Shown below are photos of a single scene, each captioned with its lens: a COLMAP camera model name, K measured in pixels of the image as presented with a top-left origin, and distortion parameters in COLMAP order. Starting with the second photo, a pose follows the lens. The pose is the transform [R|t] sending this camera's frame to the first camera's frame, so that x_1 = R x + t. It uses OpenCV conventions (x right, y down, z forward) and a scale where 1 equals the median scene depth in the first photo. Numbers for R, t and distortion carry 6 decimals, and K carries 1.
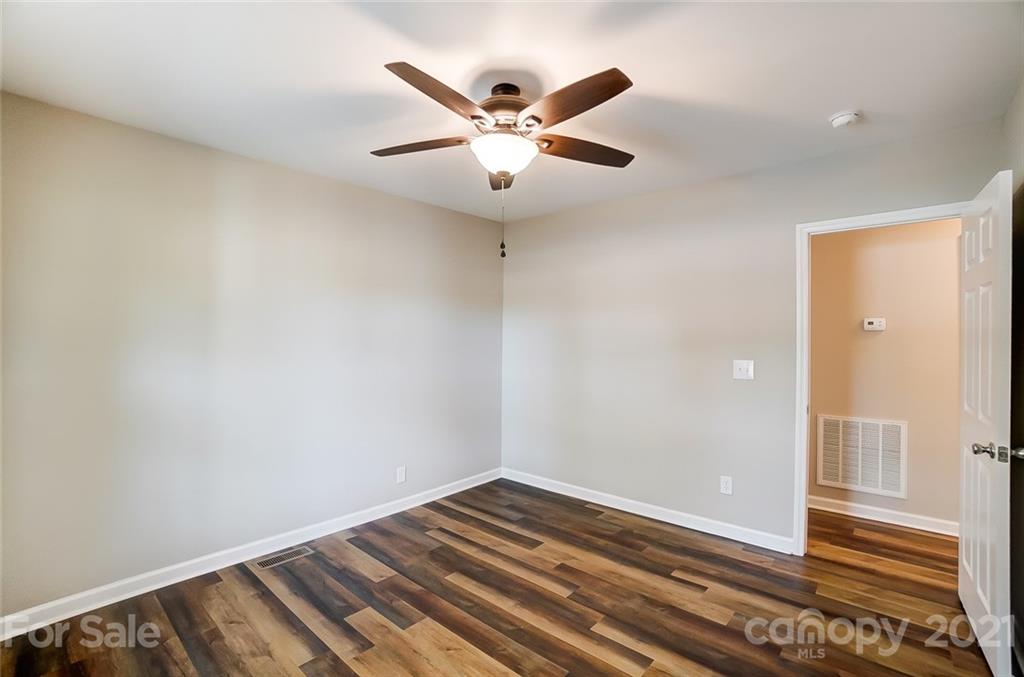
lens RADIAL K [[461.9, 0, 510.4], [0, 461.9, 334.5], [0, 0, 1]] dist [-0.050293, 0.015650]
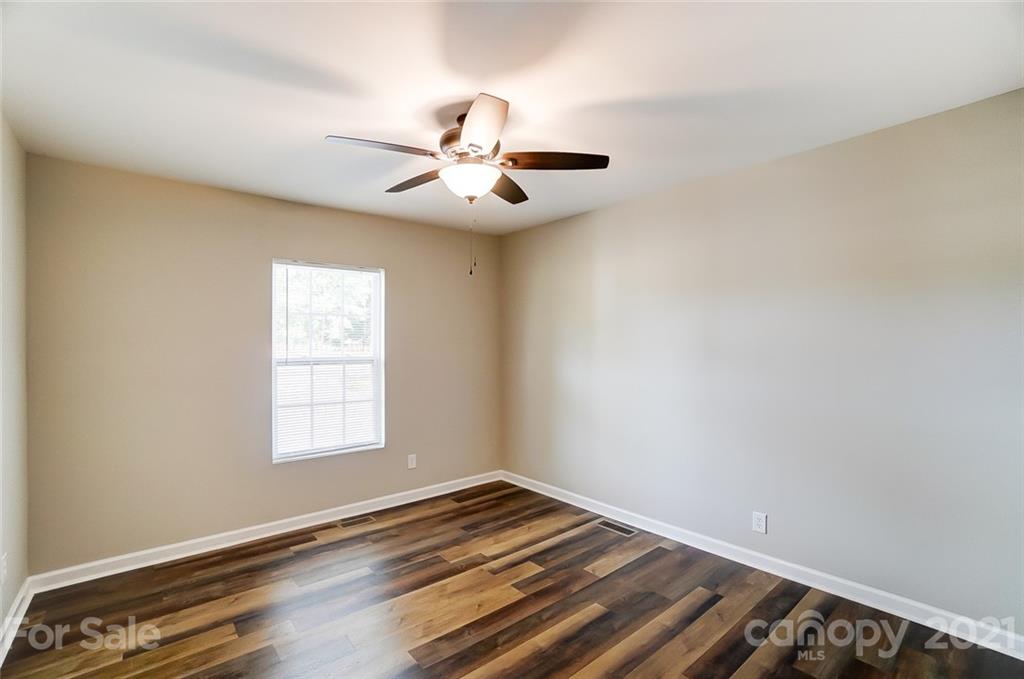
lens RADIAL K [[461.9, 0, 518.8], [0, 461.9, 337.3], [0, 0, 1]] dist [-0.050293, 0.015650]
pose [[-0.130322, -0.019839, -0.991273, 0.792713], [0.004309, 0.999779, -0.020576, 0.007204], [0.991462, -0.006953, -0.130207, 0.946007]]
